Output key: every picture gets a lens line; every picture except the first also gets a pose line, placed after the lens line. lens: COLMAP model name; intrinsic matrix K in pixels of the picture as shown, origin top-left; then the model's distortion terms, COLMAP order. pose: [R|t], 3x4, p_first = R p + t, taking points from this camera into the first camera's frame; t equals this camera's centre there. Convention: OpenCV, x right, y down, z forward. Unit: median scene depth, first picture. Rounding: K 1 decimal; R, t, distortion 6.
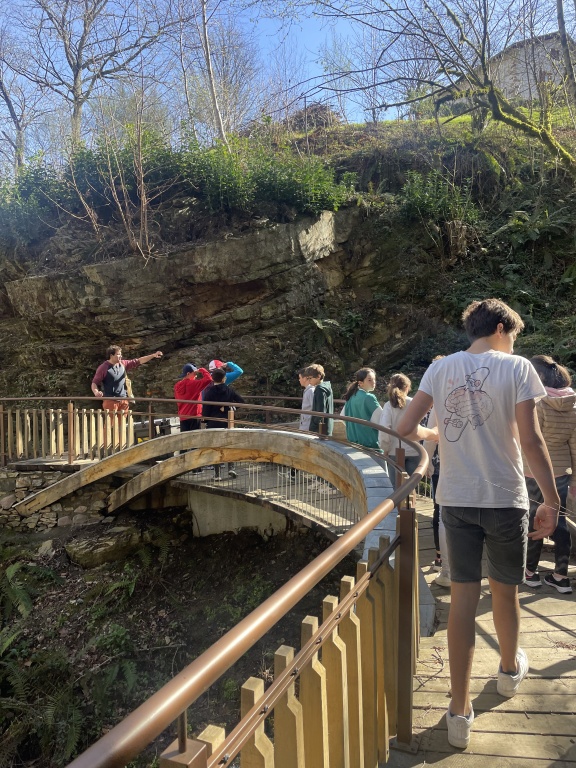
lens RADIAL K [[574.2, 0, 288.0], [0, 574.2, 384.0], [0, 0, 1]] dist [0.095834, -0.130936]
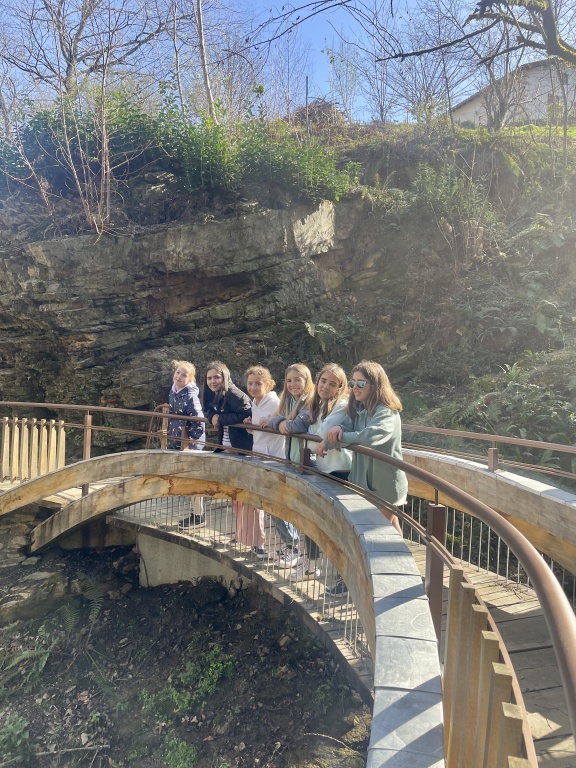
lens RADIAL K [[574.2, 0, 288.0], [0, 574.2, 384.0], [0, 0, 1]] dist [0.095834, -0.130936]
pose [[0.999291, 0.037218, 0.005759, 0.016795], [-0.037032, 0.998873, -0.029674, 0.005912], [-0.006857, 0.029440, 0.999543, 0.163107]]
